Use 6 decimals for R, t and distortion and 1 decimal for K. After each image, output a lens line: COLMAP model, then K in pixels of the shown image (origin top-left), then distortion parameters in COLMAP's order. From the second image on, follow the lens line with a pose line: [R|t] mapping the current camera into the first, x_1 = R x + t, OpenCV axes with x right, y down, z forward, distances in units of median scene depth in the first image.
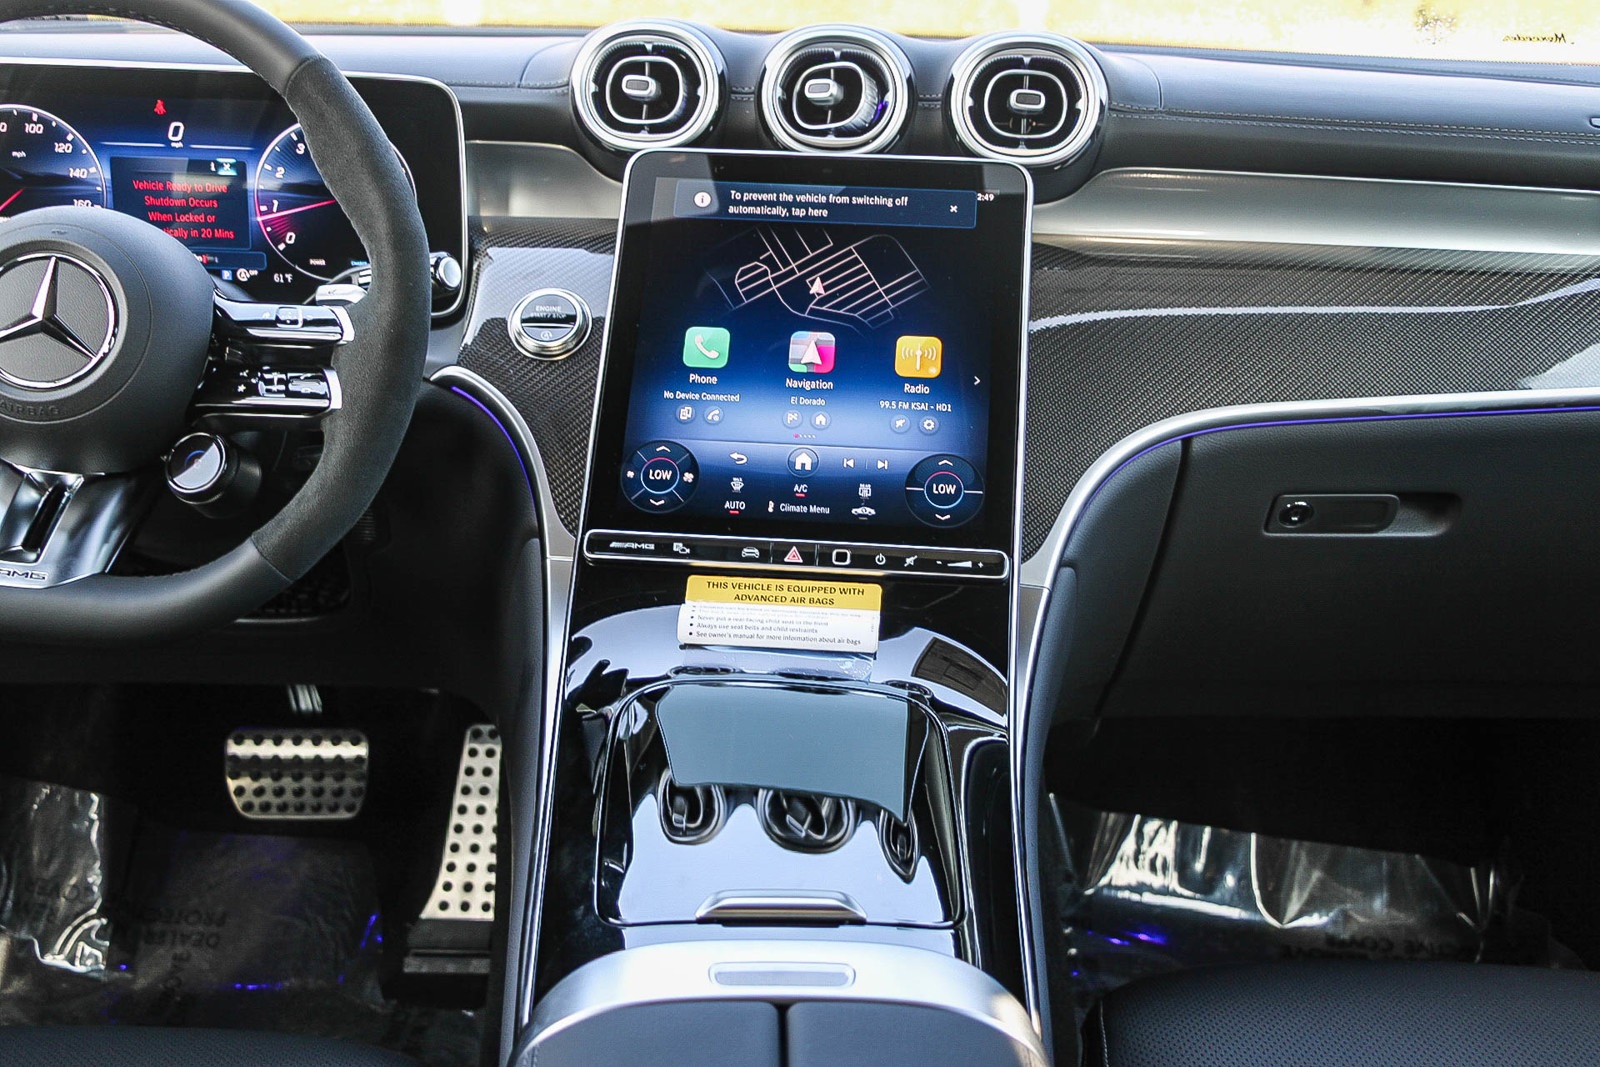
lens RADIAL K [[1774.4, 0, 800.0], [0, 1774.4, 533.5], [0, 0, 1]] dist [-0.011356, 0.191166]
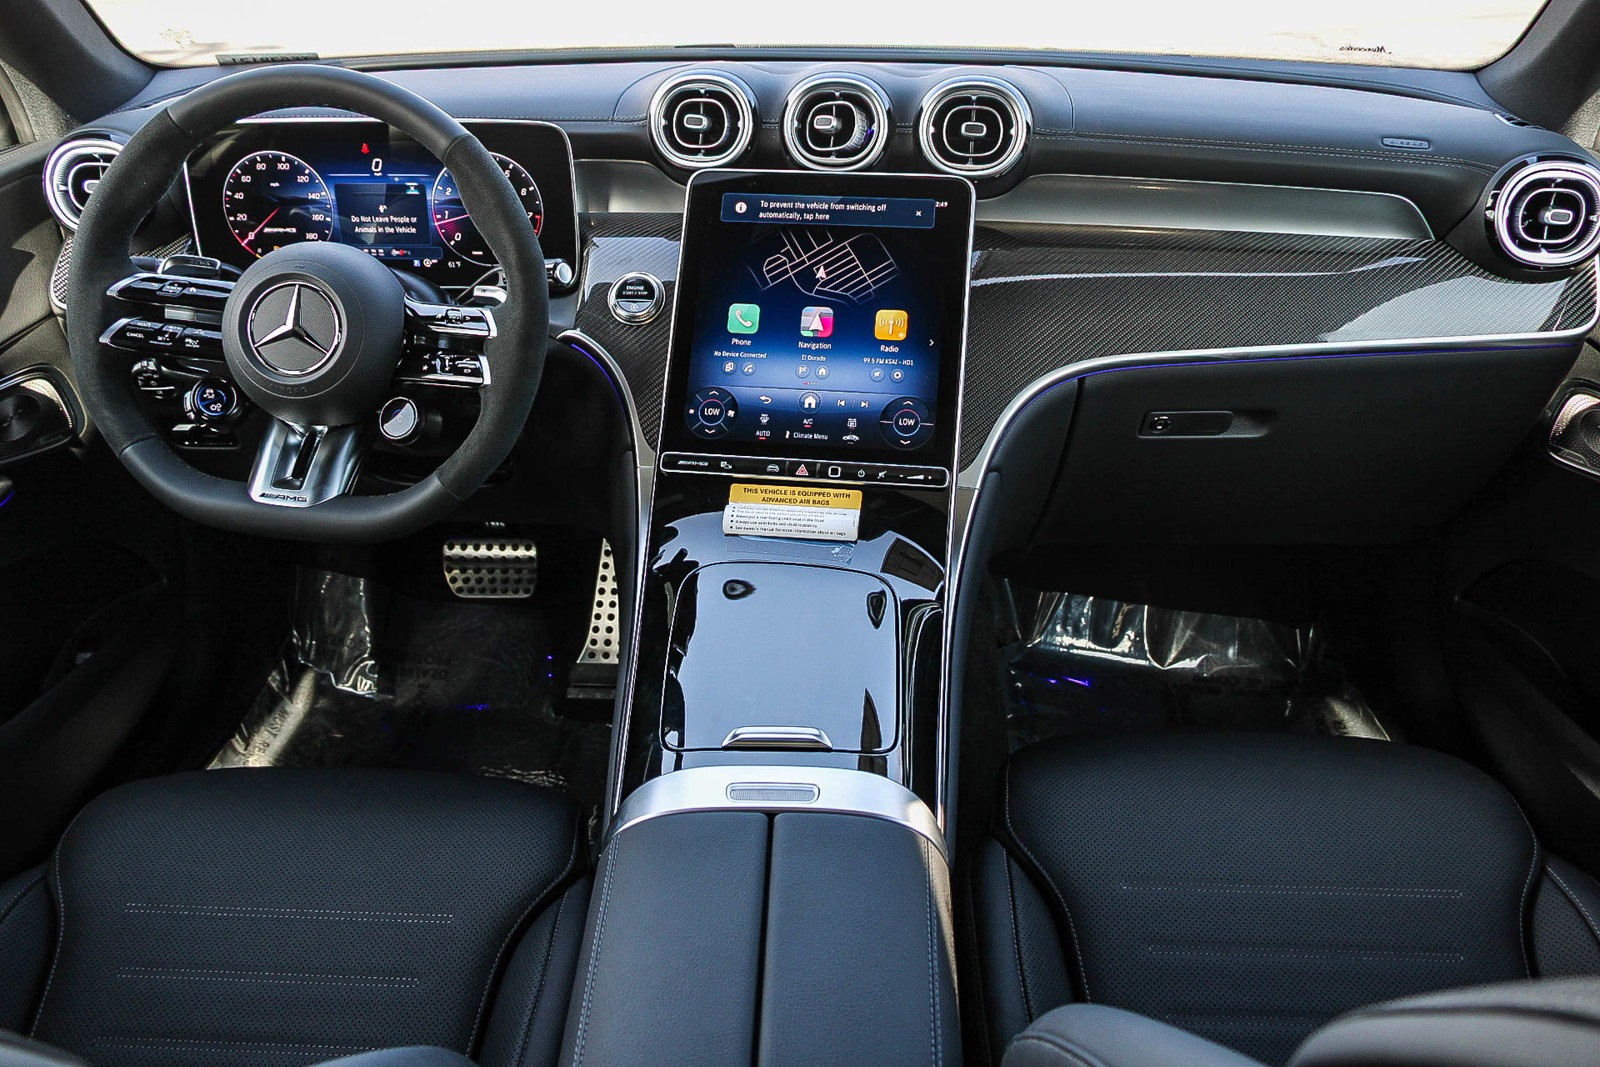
lens RADIAL K [[1275.5, 0, 781.4], [0, 1275.5, 561.1], [0, 0, 1]] dist [-0.041243, 0.045360]
pose [[0.998027, -0.000043, -0.062782, 0.040400], [0.011276, 0.983860, 0.178582, -0.090934], [0.061761, -0.178938, 0.981920, -0.042637]]
